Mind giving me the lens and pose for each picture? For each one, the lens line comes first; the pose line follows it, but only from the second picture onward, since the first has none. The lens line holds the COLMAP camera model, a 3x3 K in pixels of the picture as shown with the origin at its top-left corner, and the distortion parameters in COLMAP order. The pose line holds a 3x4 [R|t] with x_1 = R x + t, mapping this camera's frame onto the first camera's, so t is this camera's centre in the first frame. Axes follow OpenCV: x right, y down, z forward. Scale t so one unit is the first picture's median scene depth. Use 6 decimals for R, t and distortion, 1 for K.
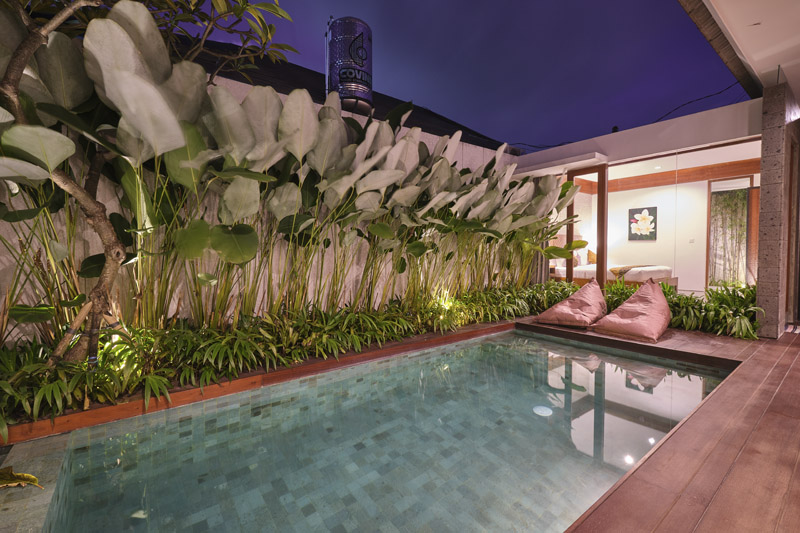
lens RADIAL K [[354.8, 0, 398.7], [0, 354.8, 264.1], [0, 0, 1]] dist [-0.000858, -0.000504]
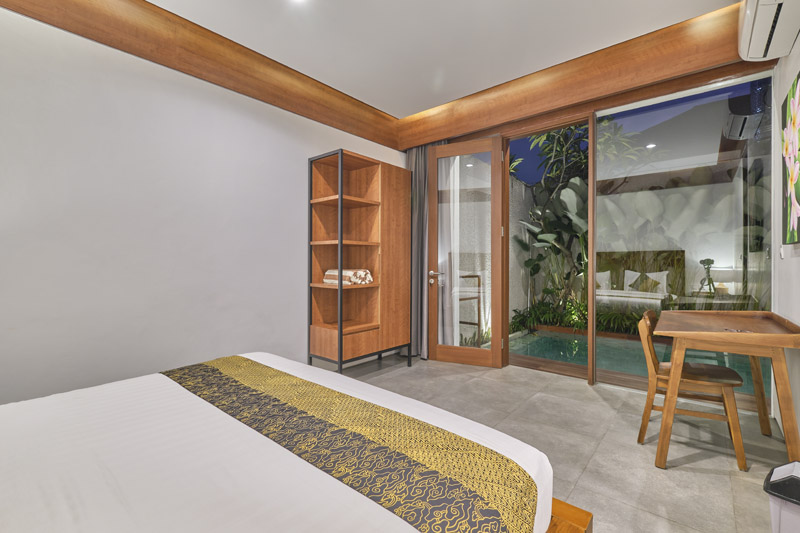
lens RADIAL K [[354.8, 0, 398.7], [0, 354.8, 264.1], [0, 0, 1]] dist [-0.000858, -0.000504]
pose [[0.213817, 0.000176, -0.976874, 1.443782], [-0.035752, 0.999331, -0.007645, -0.020254], [0.976219, 0.036560, 0.213680, -0.768849]]
